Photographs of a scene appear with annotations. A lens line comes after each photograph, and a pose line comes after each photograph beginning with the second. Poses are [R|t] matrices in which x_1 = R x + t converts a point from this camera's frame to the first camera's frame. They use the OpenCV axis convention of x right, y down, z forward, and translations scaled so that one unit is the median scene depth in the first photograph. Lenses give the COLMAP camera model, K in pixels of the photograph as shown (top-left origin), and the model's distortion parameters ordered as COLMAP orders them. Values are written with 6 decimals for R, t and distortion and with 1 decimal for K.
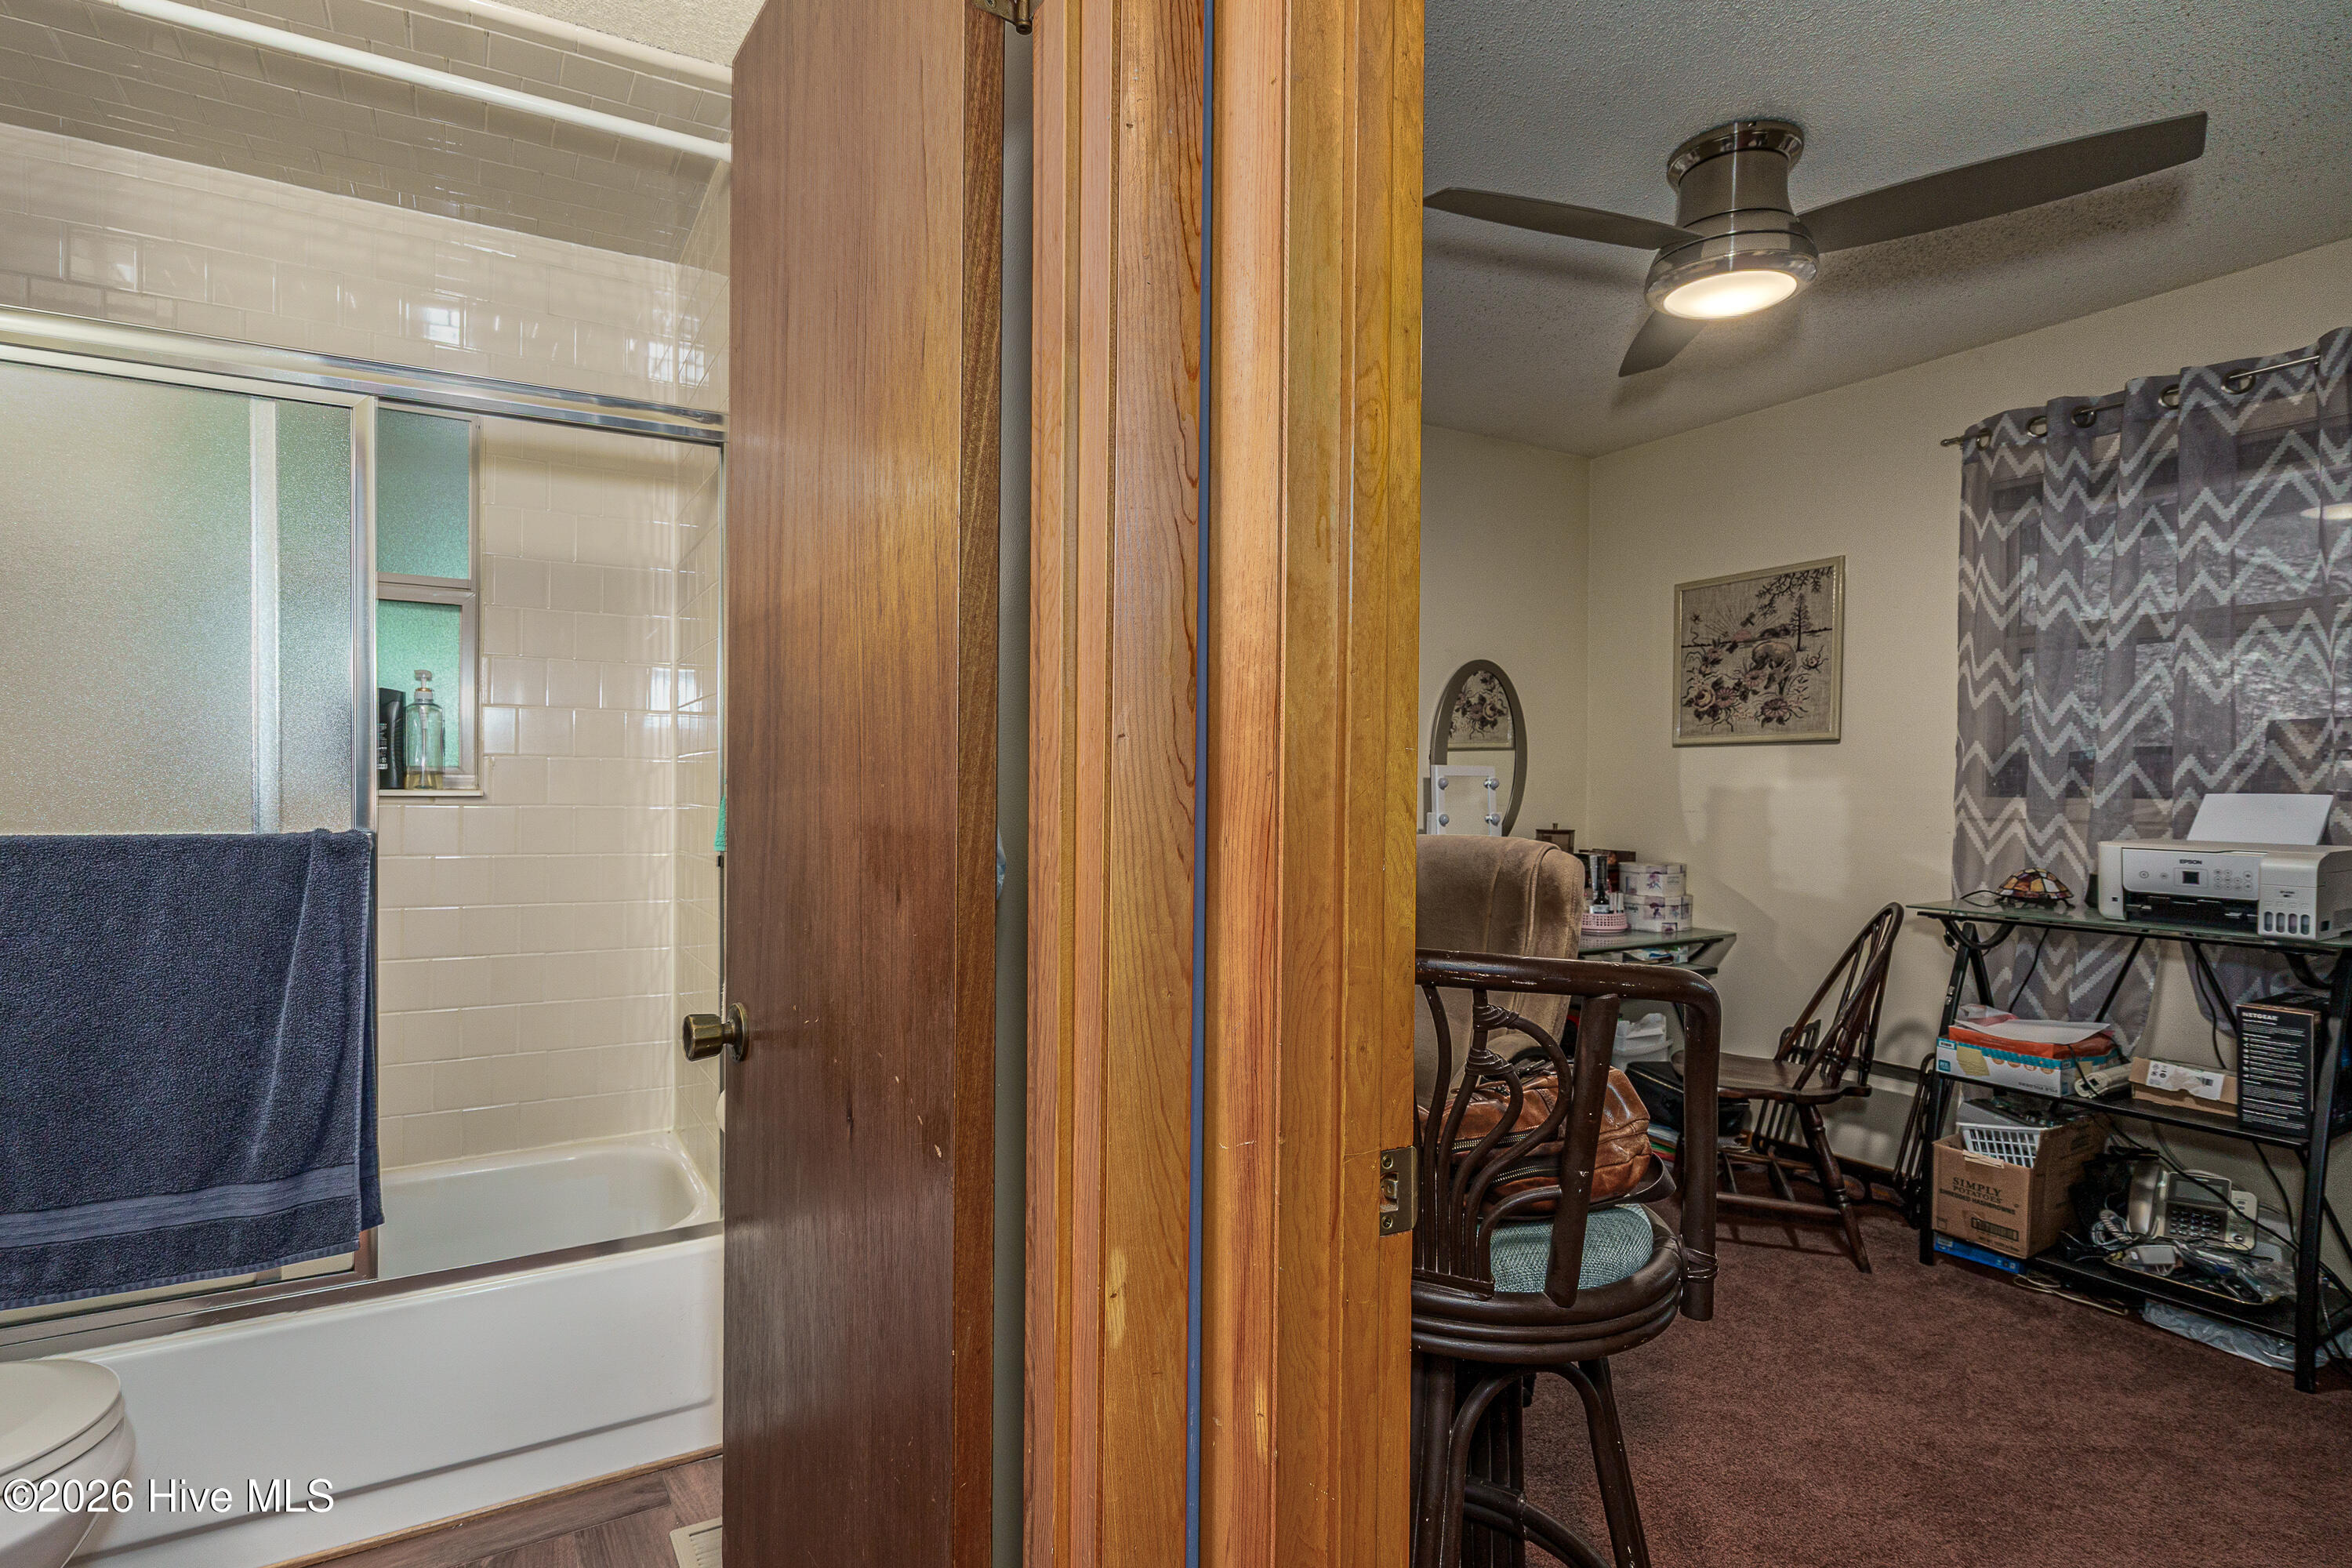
lens RADIAL K [[1002.1, 0, 1169.6], [0, 1002.1, 812.1], [0, 0, 1]] dist [0.000564, -0.000411]
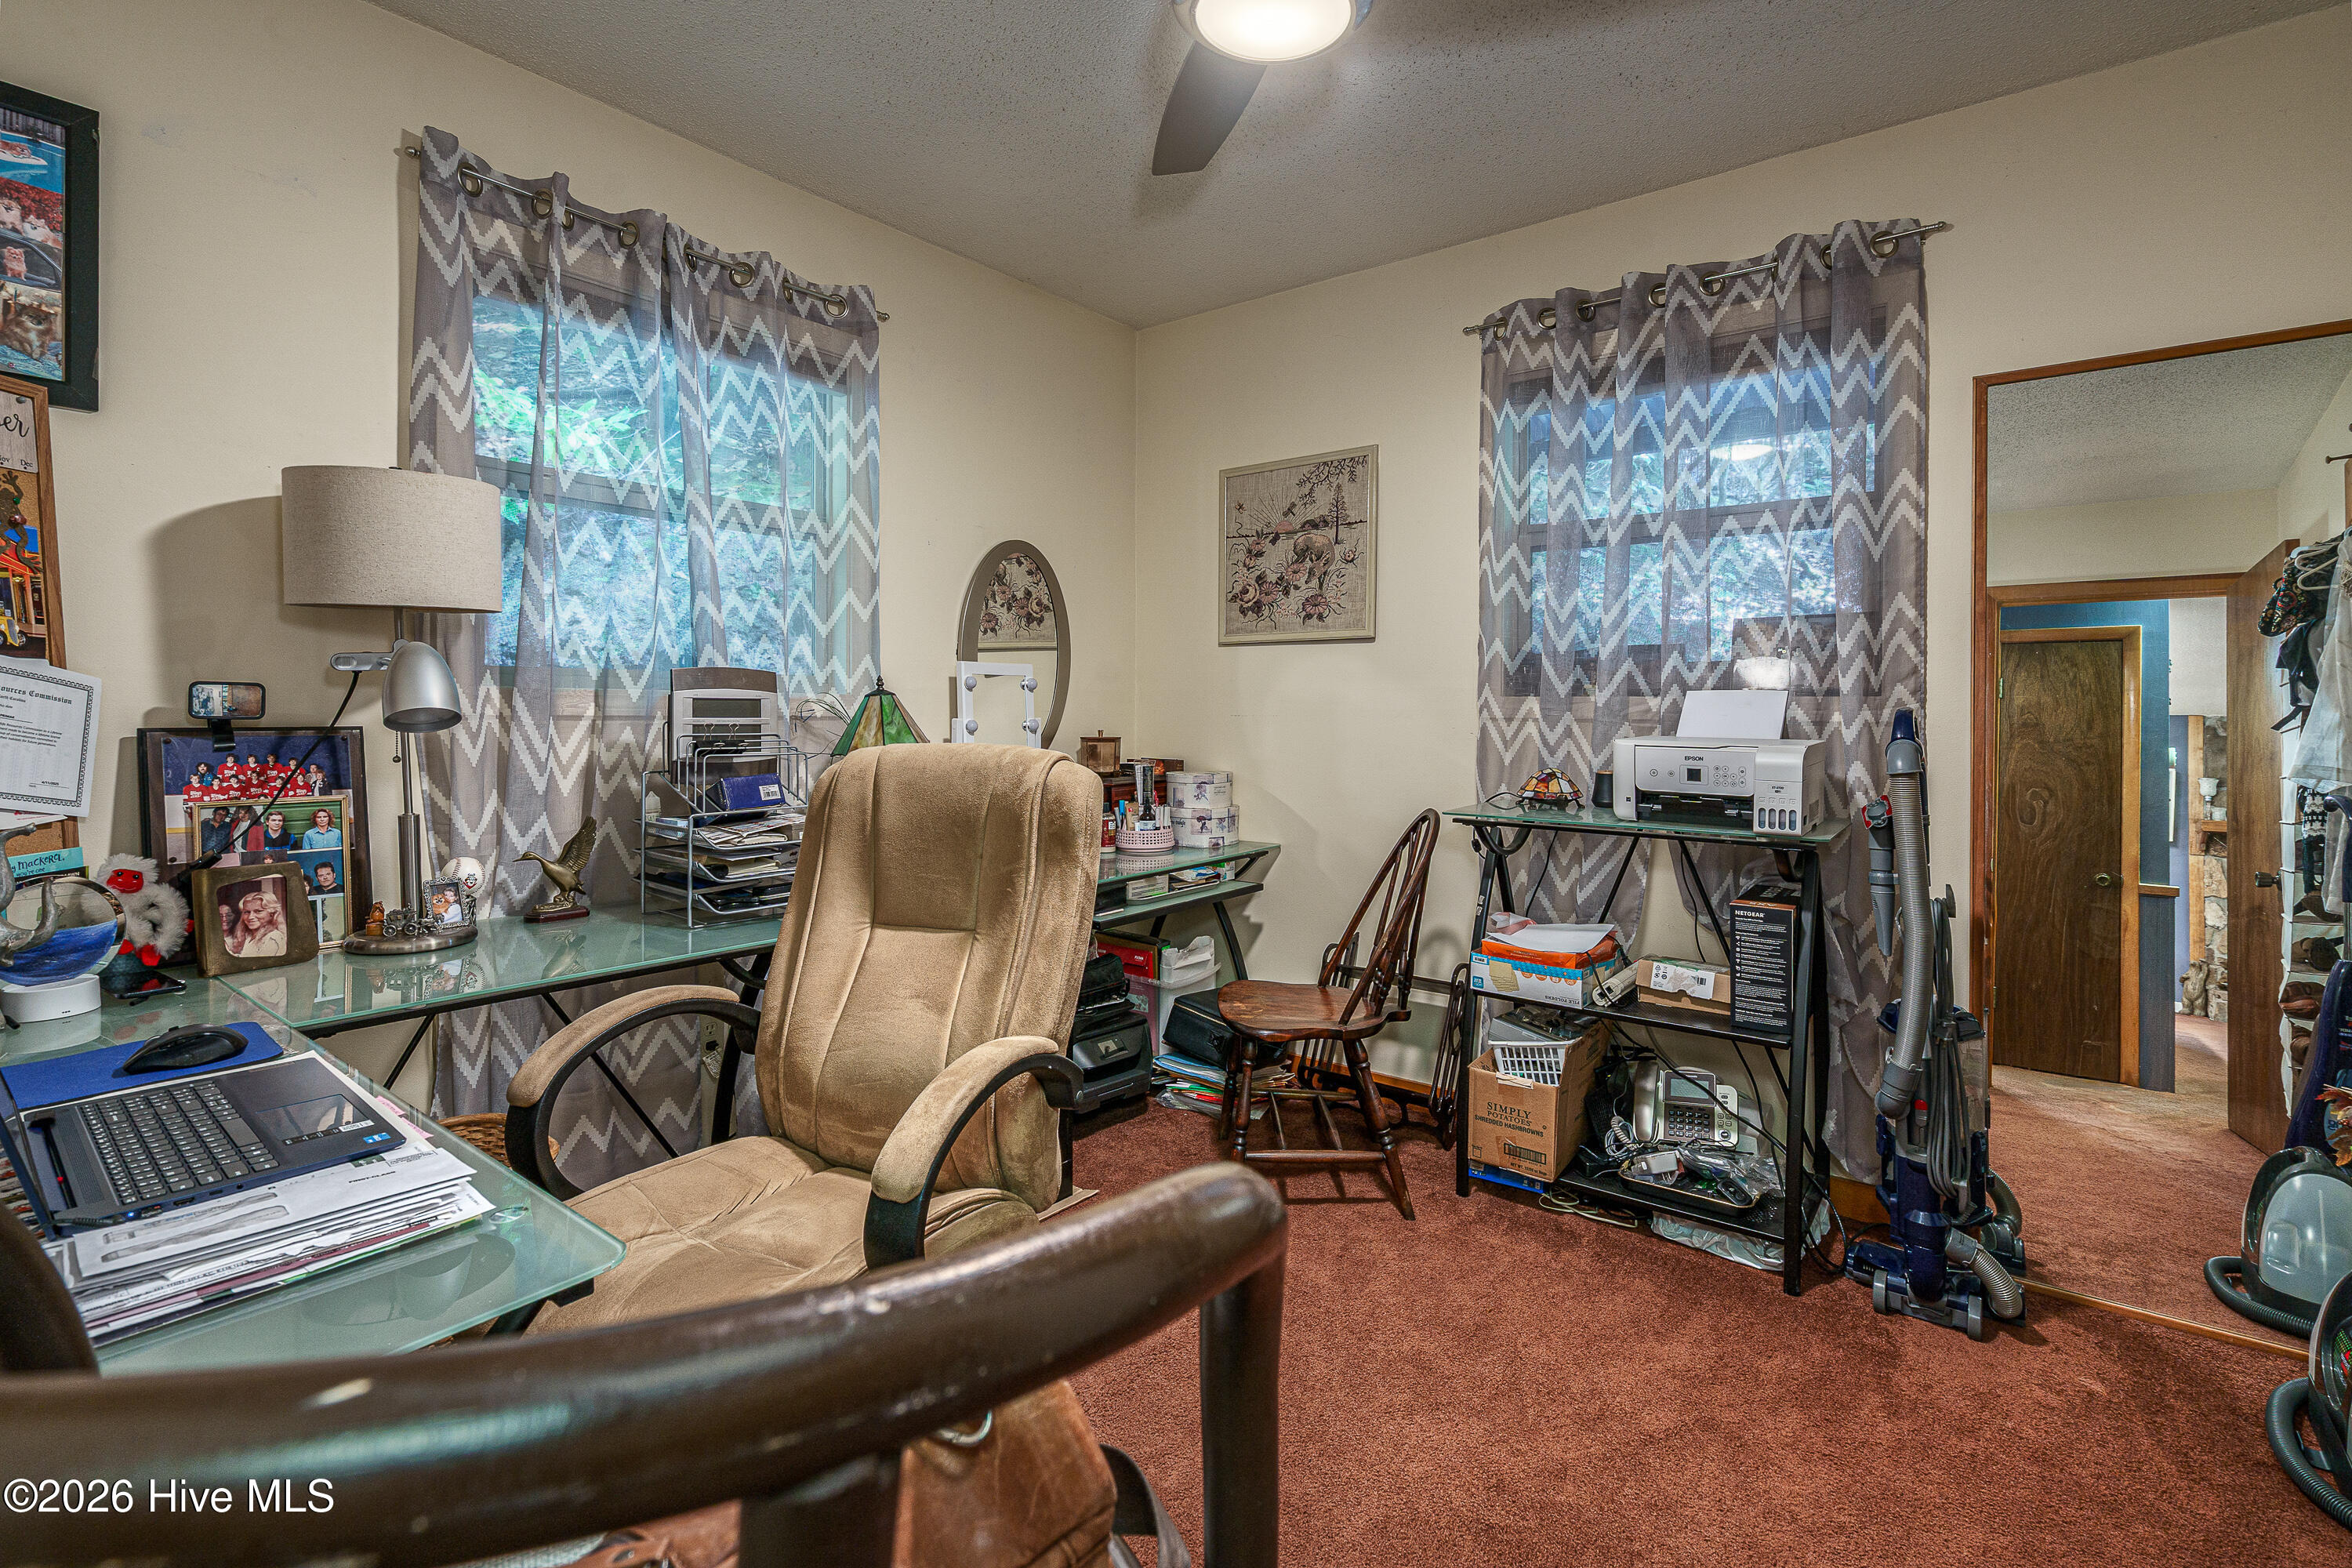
lens RADIAL K [[1087.3, 0, 1177.1], [0, 1087.3, 749.6], [0, 0, 1]] dist [-0.000267, -0.000072]
pose [[0.911779, -0.018423, 0.410268, 0.099340], [0.008345, 0.999618, 0.026342, 0.006774], [-0.410597, -0.020595, 0.911584, 0.184270]]
